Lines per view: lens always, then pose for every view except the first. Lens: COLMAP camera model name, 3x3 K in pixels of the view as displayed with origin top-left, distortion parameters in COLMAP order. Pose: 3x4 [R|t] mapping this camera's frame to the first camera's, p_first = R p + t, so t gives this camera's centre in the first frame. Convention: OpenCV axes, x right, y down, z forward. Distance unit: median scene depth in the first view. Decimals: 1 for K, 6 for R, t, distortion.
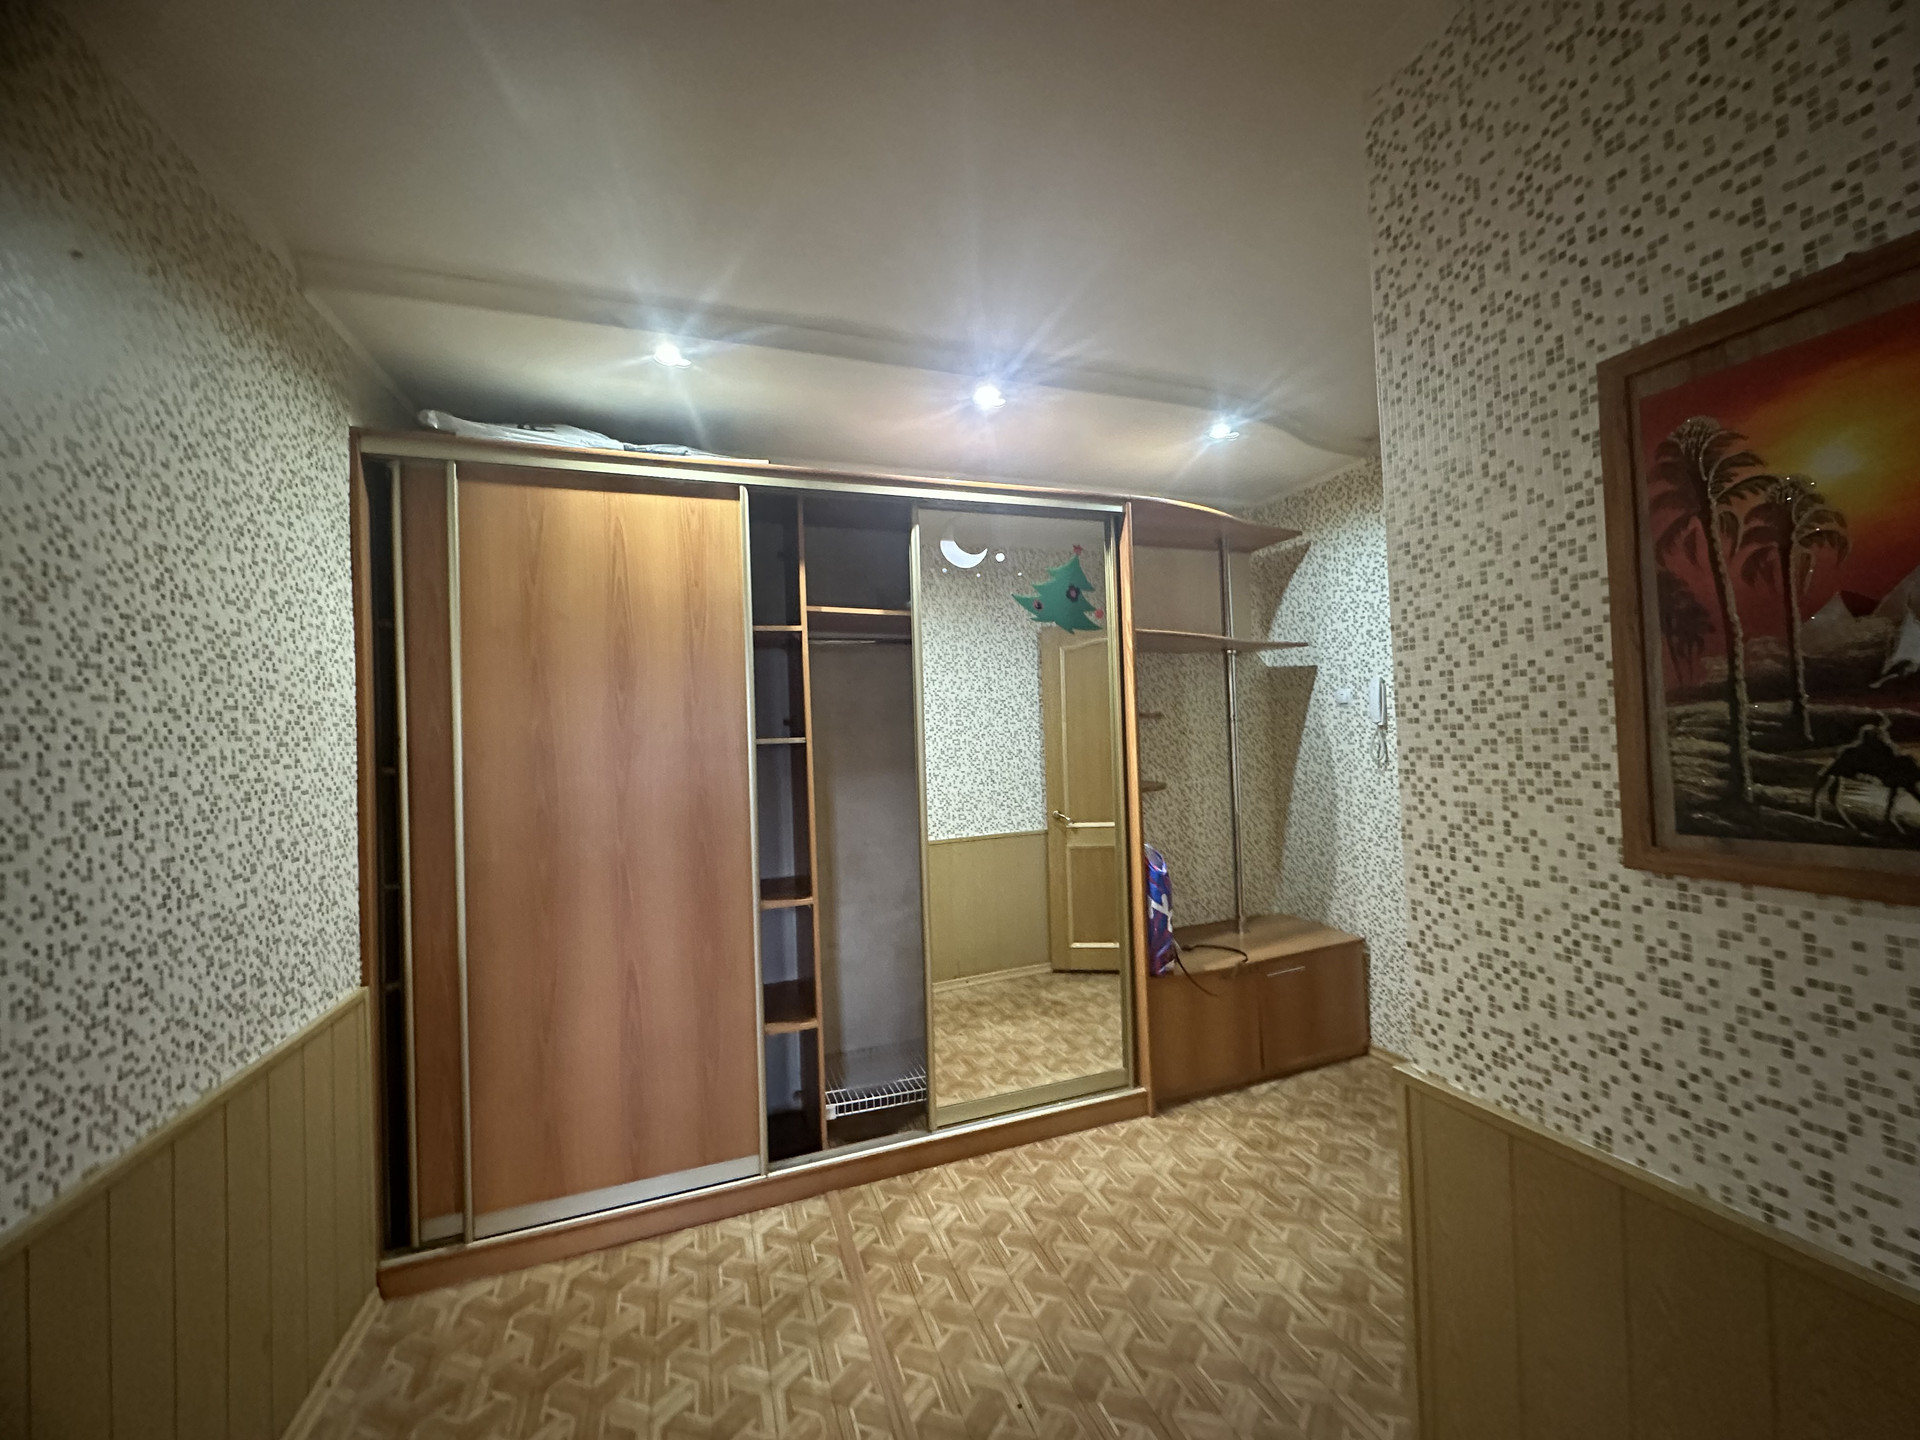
lens RADIAL K [[765.3, 0, 956.0], [0, 765.3, 715.7], [0, 0, 1]] dist [-0.002512, 0.000742]
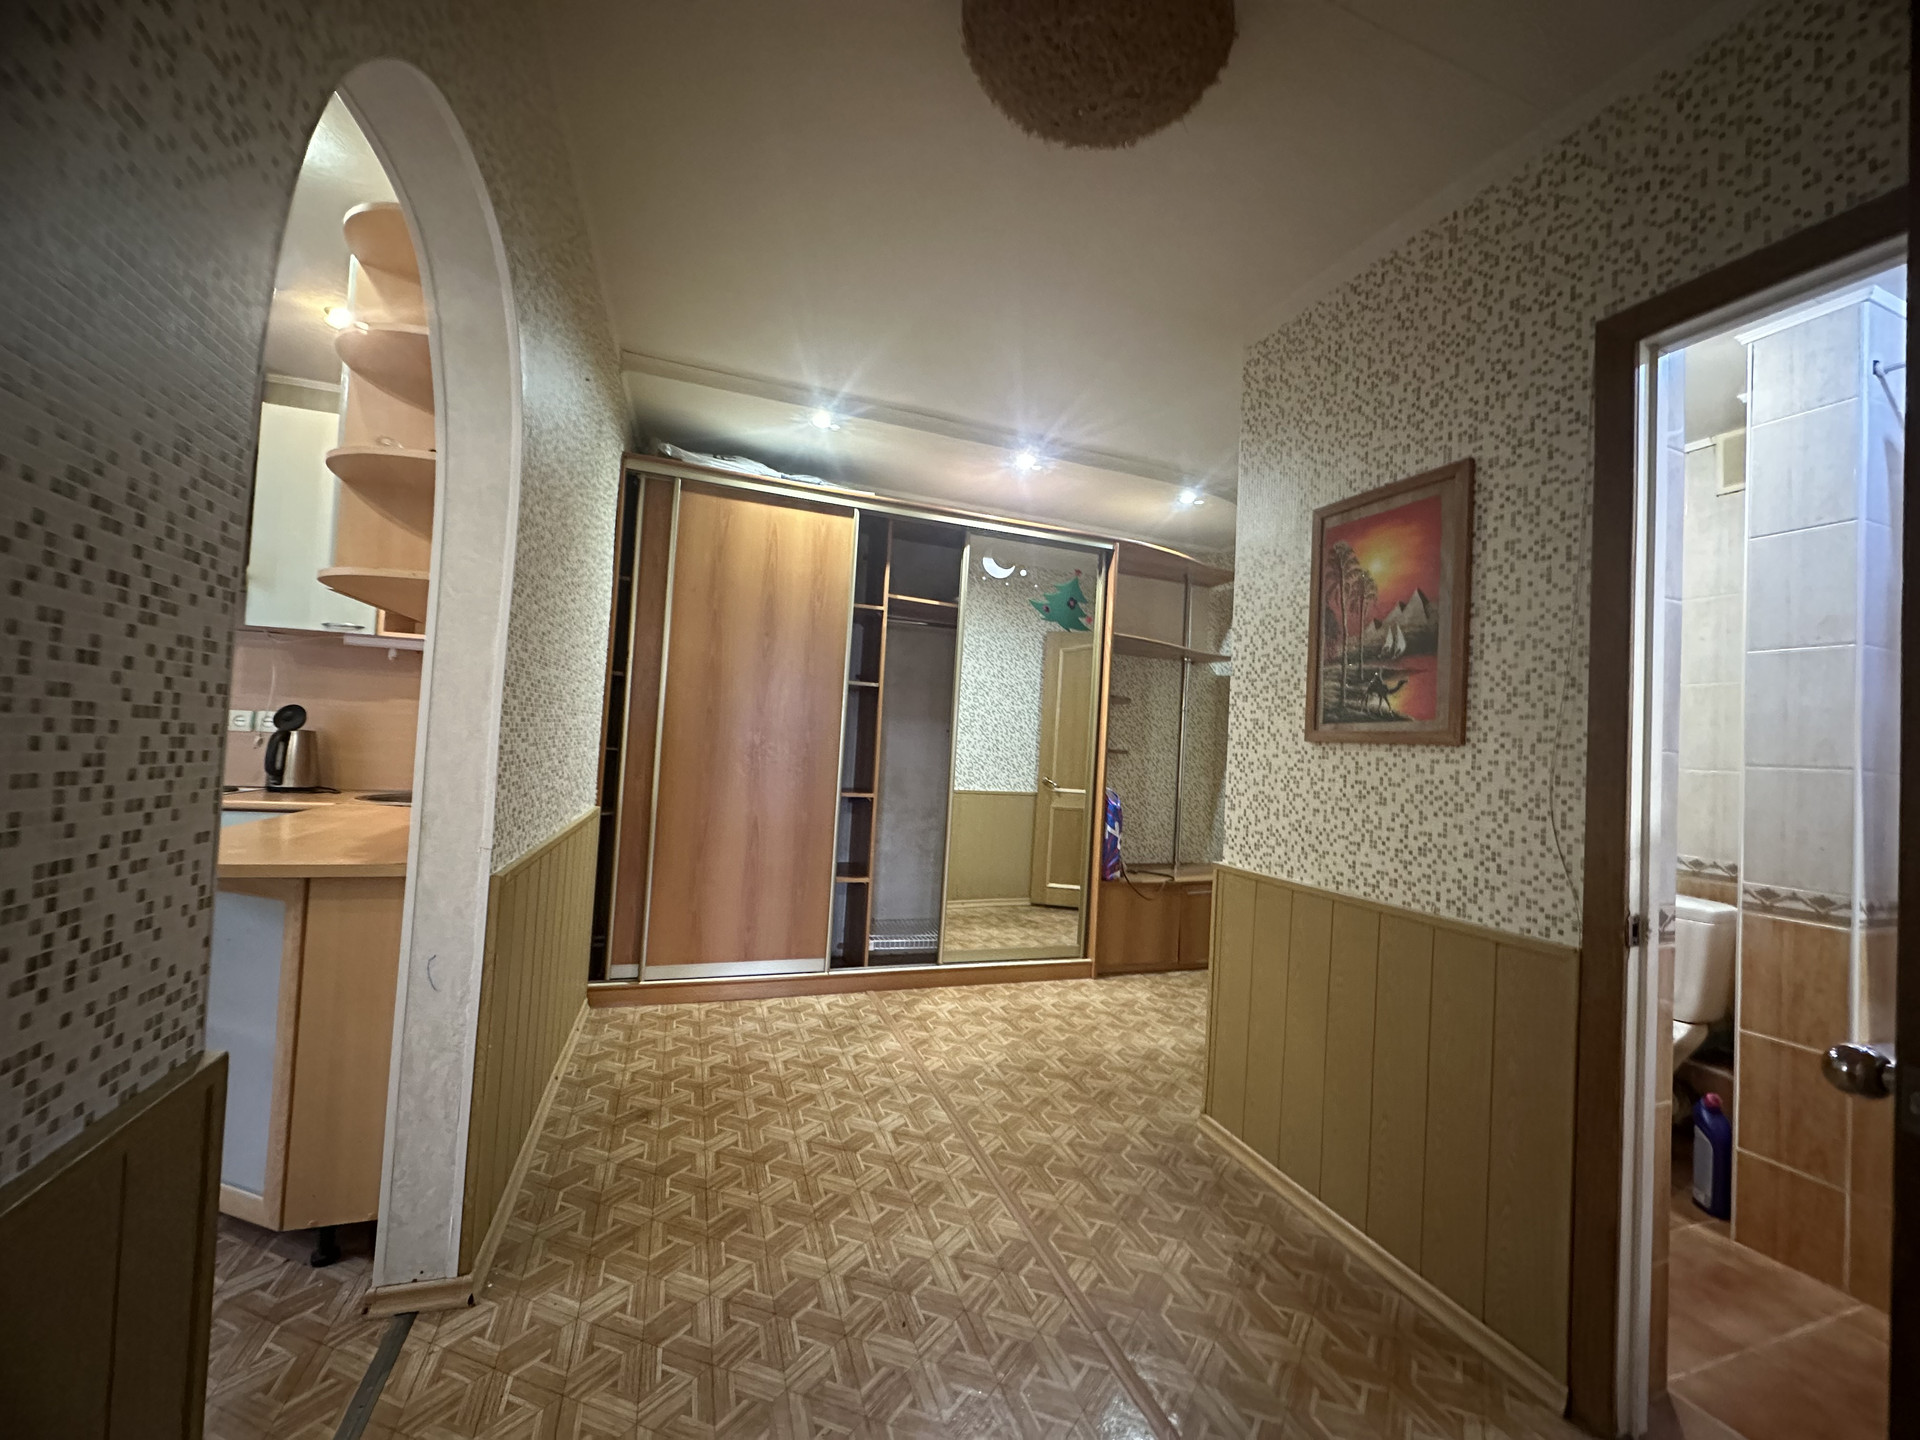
lens RADIAL K [[765.3, 0, 956.0], [0, 765.3, 715.7], [0, 0, 1]] dist [-0.002512, 0.000742]
pose [[0.995553, 0.094194, 0.001464, -0.049782], [-0.094164, 0.995454, -0.014275, 0.101967], [-0.002802, 0.014074, 0.999897, -0.476692]]
